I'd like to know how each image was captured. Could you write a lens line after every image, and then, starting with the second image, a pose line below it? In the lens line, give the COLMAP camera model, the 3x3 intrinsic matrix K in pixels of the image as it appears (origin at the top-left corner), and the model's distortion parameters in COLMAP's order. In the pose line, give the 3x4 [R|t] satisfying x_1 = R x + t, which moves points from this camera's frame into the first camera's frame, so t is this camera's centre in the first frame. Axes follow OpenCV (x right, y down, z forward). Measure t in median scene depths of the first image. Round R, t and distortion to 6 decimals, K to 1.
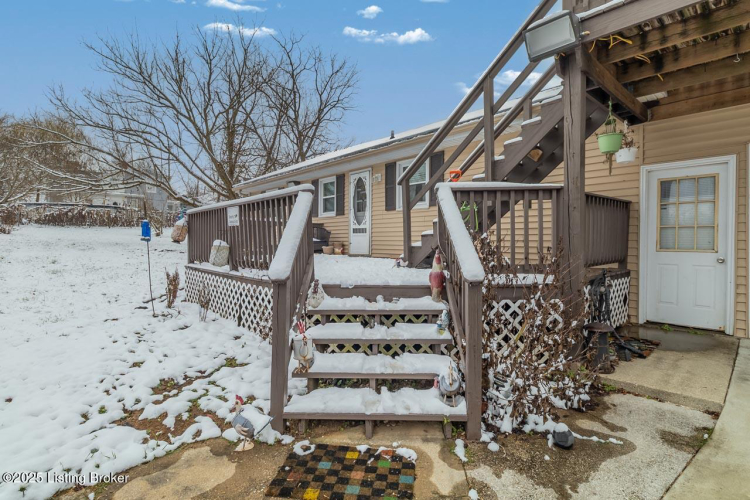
lens RADIAL K [[379.1, 0, 375.0], [0, 379.1, 250.0], [0, 0, 1]] dist [0.015251, 0.000017]
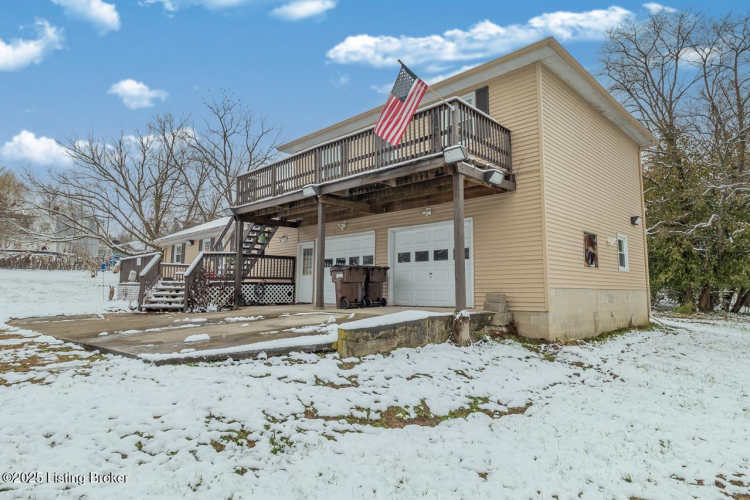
lens RADIAL K [[447.8, 0, 375.0], [0, 447.8, 250.0], [0, 0, 1]] dist [-0.000582, 0.000087]
pose [[0.998085, 0.005752, 0.061594, 1.015284], [0.001301, 0.993497, -0.113853, 0.177343], [-0.061848, 0.113715, 0.991586, -2.071315]]
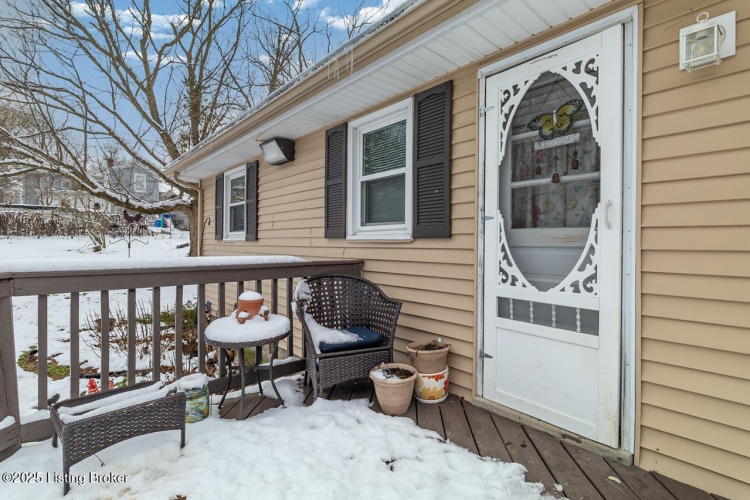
lens RADIAL K [[379.1, 0, 375.0], [0, 379.1, 250.0], [0, 0, 1]] dist [0.015251, 0.000017]
pose [[0.999643, 0.004123, -0.026410, -0.244224], [-0.004288, 0.999972, -0.006172, -0.158189], [0.026384, 0.006283, 0.999632, 1.417477]]
